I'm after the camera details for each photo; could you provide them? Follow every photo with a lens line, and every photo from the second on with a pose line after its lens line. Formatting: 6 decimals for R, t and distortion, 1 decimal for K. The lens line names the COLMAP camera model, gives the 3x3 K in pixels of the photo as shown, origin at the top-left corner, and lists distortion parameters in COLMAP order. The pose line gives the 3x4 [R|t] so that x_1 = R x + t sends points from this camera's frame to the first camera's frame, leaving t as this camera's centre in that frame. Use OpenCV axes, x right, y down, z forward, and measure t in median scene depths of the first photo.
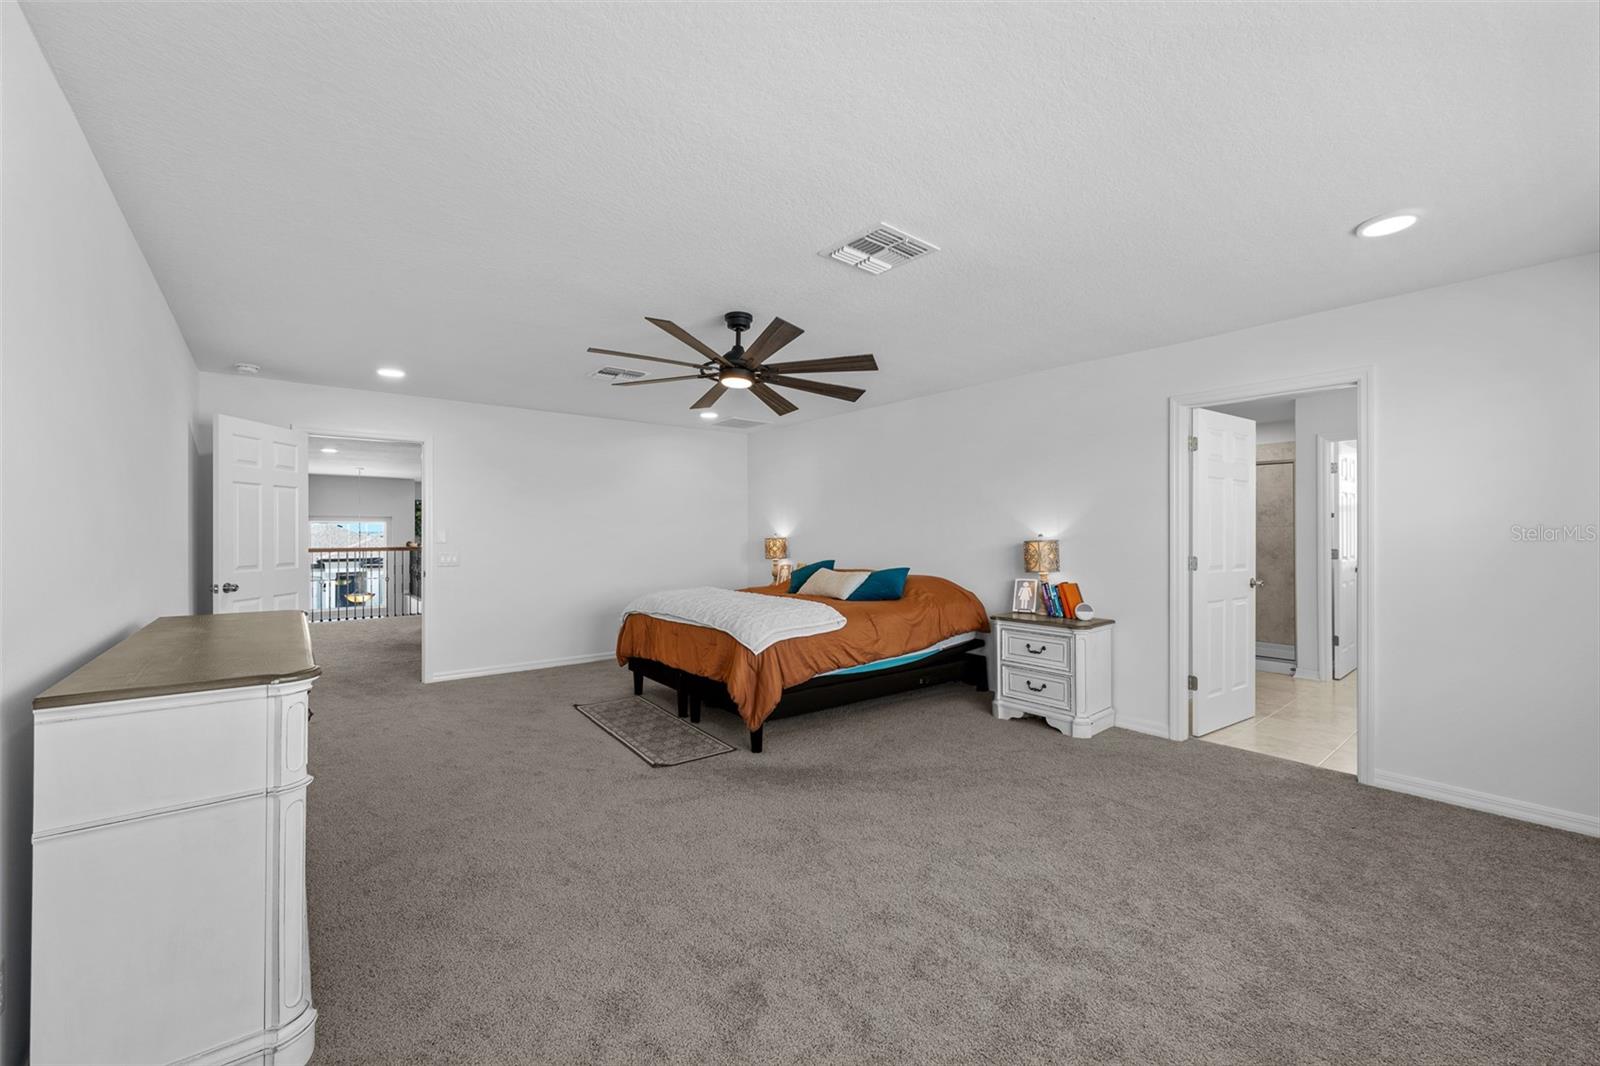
lens RADIAL K [[635.3, 0, 800.6], [0, 635.3, 530.9], [0, 0, 1]] dist [0.000680, 0.000452]
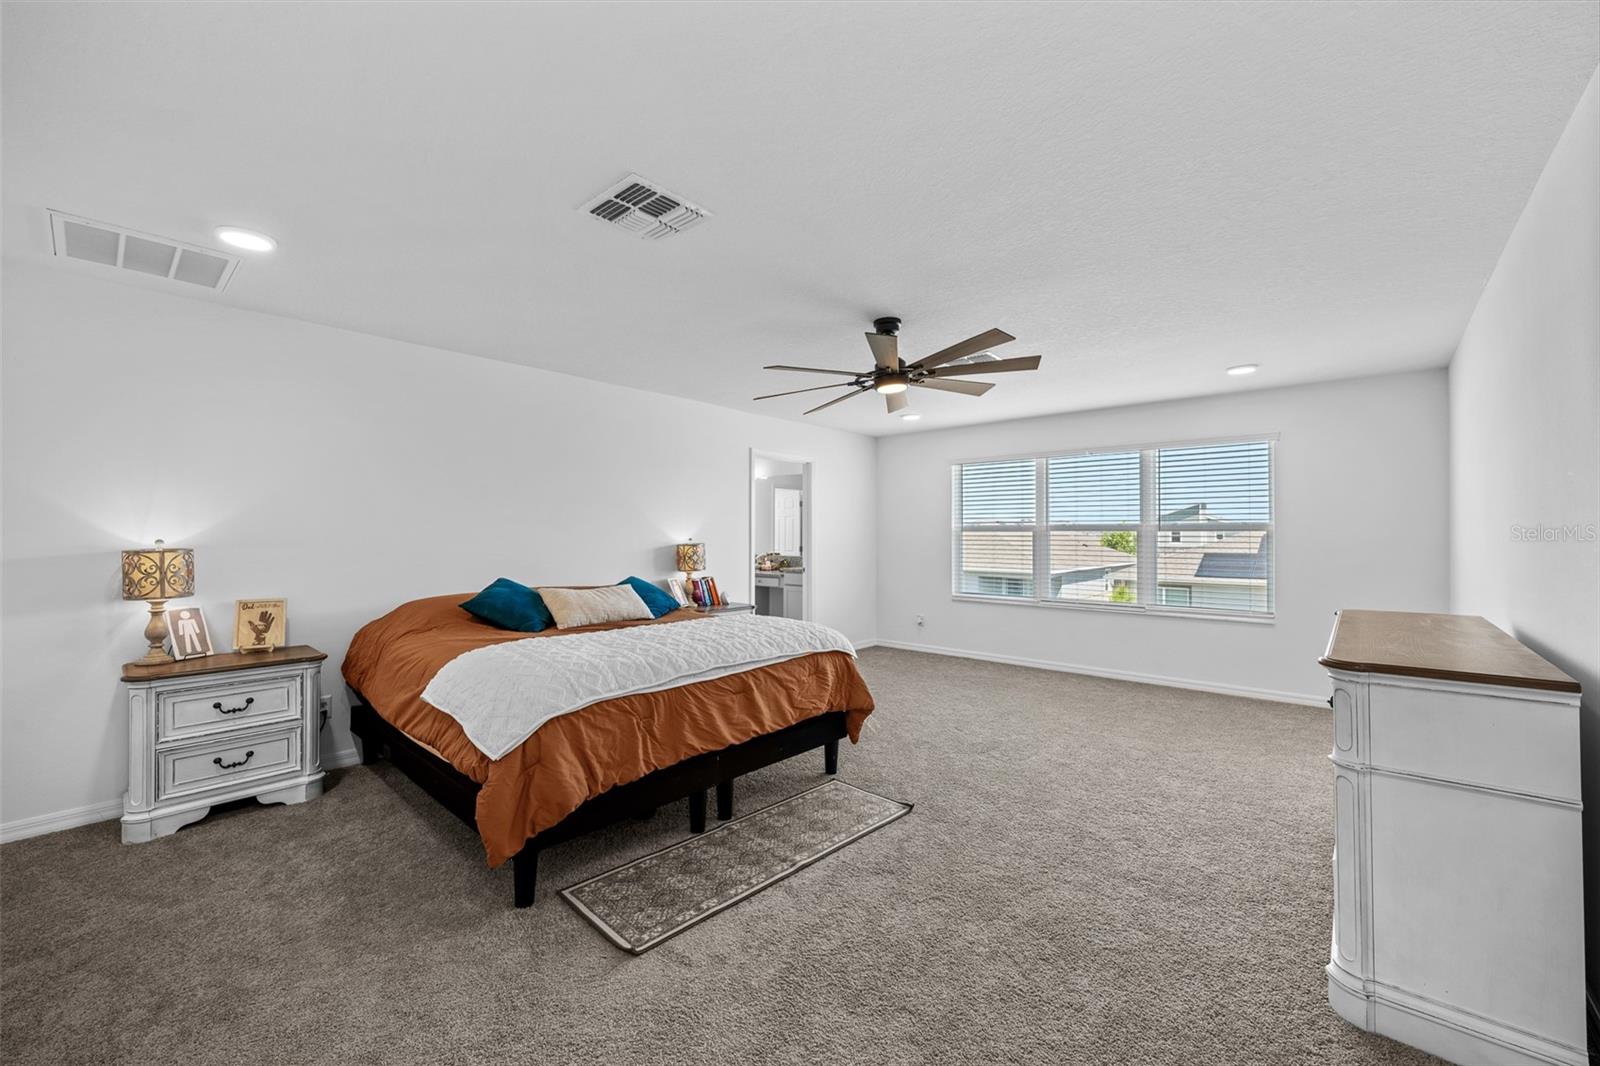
lens RADIAL K [[635.3, 0, 795.8], [0, 635.3, 534.7], [0, 0, 1]] dist [0.000680, 0.000452]
pose [[-0.159586, 0.005289, 0.987170, -0.840518], [-0.001615, 0.999983, -0.005618, 0.004887], [-0.987183, -0.002490, -0.159575, 1.032315]]
